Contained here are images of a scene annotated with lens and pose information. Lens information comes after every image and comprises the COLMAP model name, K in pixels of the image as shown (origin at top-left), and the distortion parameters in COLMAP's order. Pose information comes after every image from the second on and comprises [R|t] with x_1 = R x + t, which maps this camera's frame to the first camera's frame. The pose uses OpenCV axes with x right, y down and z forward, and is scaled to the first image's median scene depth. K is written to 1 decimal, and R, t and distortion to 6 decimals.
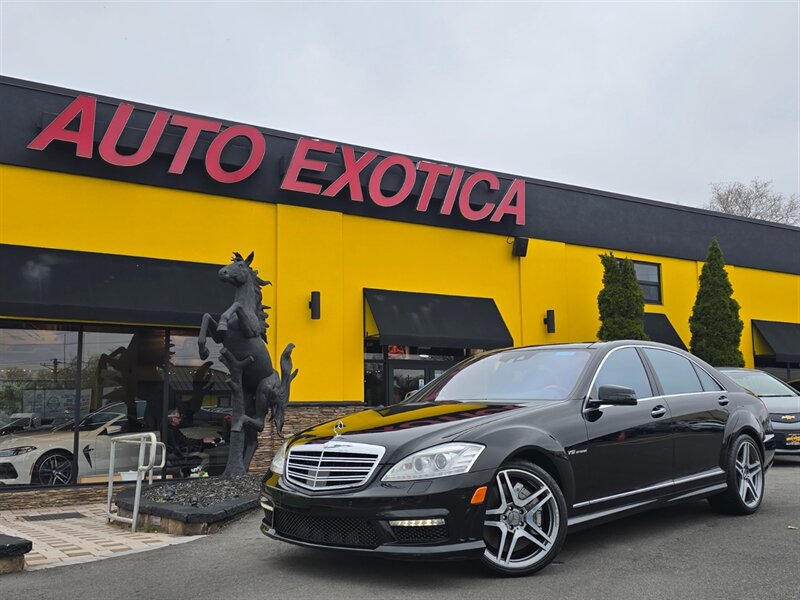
lens RADIAL K [[879.5, 0, 410.8], [0, 879.5, 322.7], [0, 0, 1]] dist [0.192676, -0.334450]
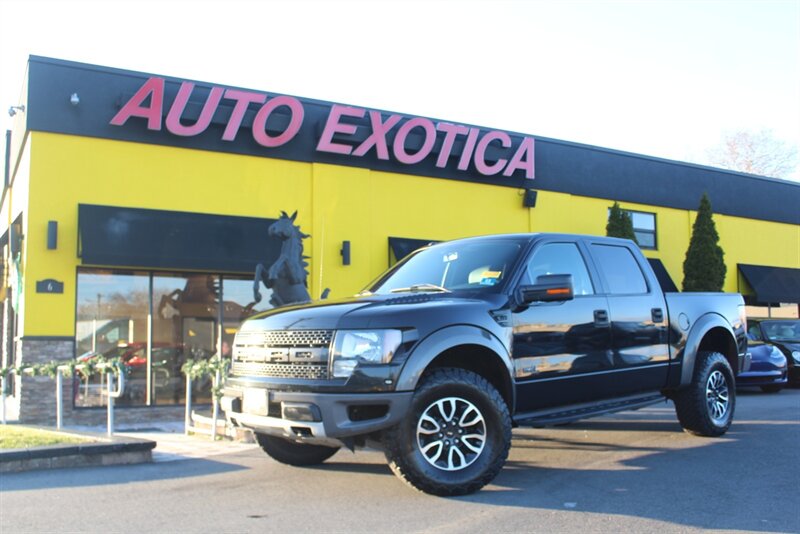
lens RADIAL K [[893.0, 0, 391.1], [0, 893.0, 297.0], [0, 0, 1]] dist [-0.086422, -0.005380]
pose [[0.999247, 0.003035, -0.038672, -0.006598], [-0.001201, 0.998877, 0.047360, -0.016884], [0.038773, -0.047278, 0.998129, -0.133644]]
